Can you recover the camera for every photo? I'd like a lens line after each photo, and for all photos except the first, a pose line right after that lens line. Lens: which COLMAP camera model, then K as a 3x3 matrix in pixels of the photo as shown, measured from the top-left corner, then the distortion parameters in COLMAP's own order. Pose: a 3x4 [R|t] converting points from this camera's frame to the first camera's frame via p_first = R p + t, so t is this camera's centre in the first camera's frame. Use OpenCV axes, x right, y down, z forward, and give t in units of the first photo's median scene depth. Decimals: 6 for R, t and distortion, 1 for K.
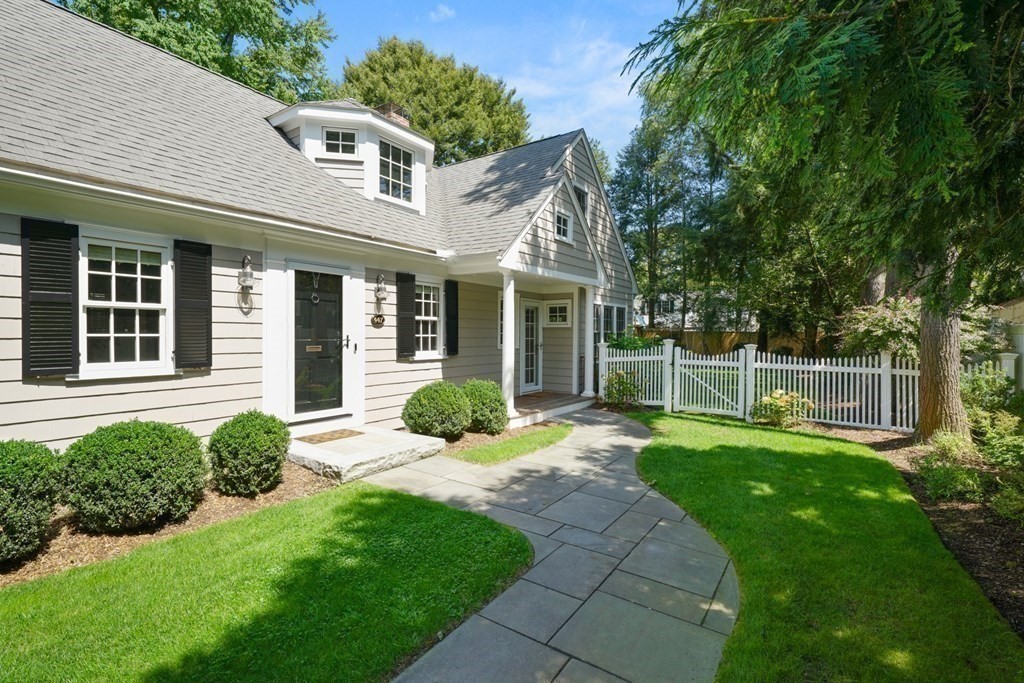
lens RADIAL K [[461.6, 0, 513.3], [0, 461.6, 332.1], [0, 0, 1]] dist [0.001331, -0.000475]
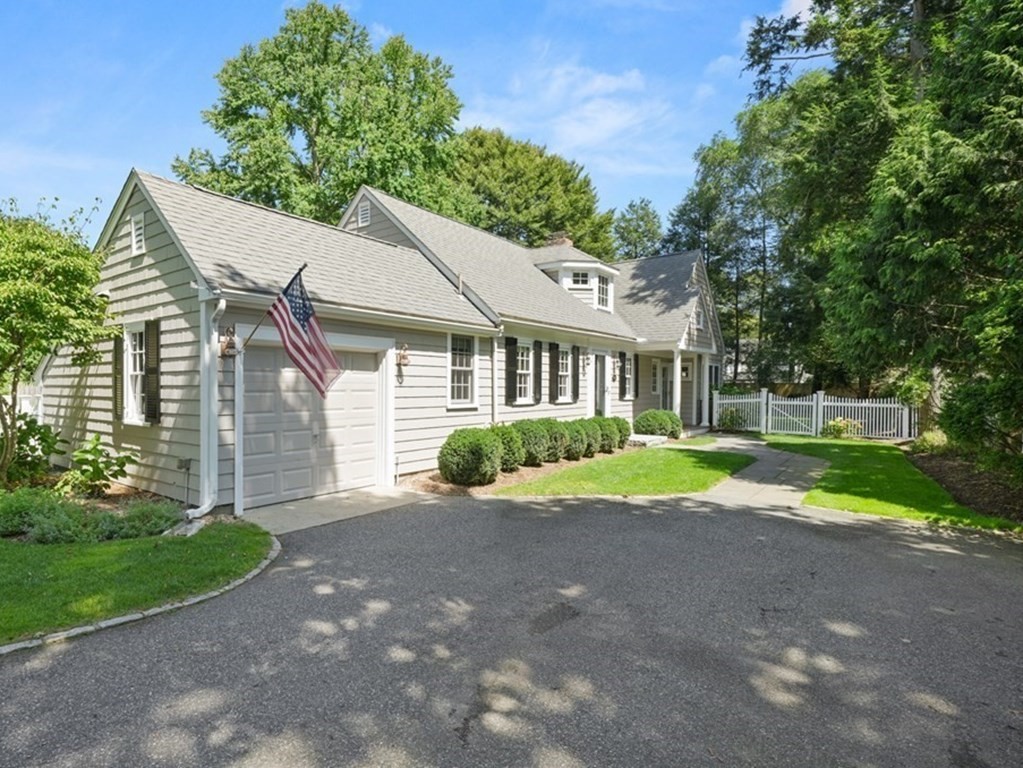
lens RADIAL K [[535.6, 0, 443.7], [0, 535.6, 393.0], [0, 0, 1]] dist [0.000068, -0.000888]
pose [[0.995197, -0.000290, -0.097891, -0.590362], [0.002110, 0.999827, 0.018489, -0.004468], [0.097868, -0.018607, 0.995025, -0.955791]]
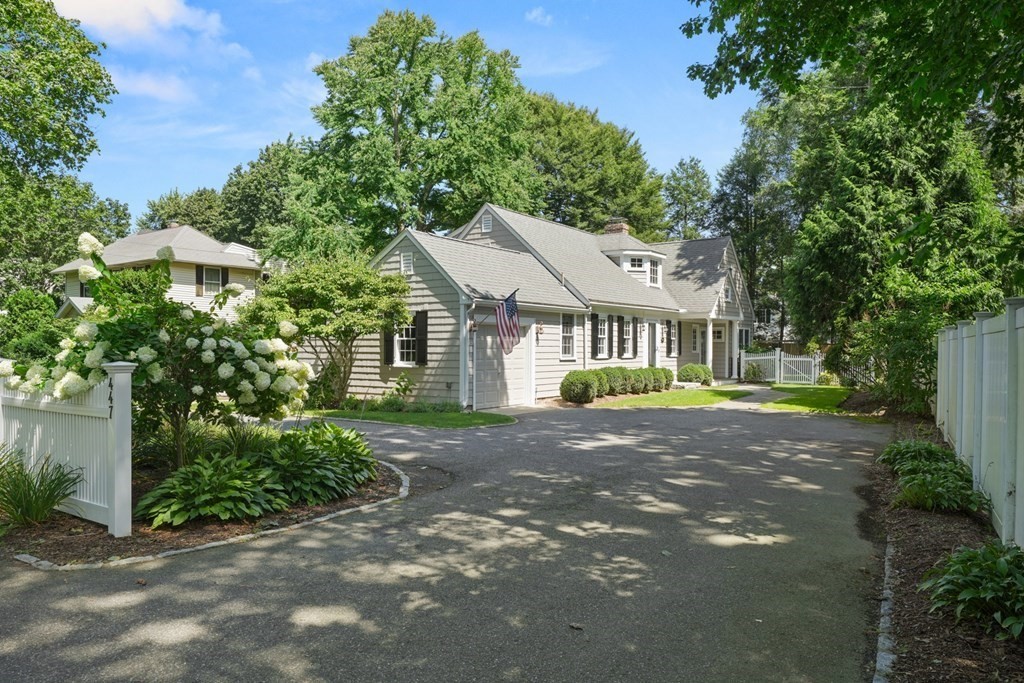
lens RADIAL K [[700.7, 0, 509.0], [0, 700.7, 347.0], [0, 0, 1]] dist [0.003655, 0.002368]
pose [[0.999920, -0.003330, -0.012213, -0.821346], [0.003381, 0.999986, 0.004094, -0.004836], [0.012199, -0.004135, 0.999917, -2.130235]]
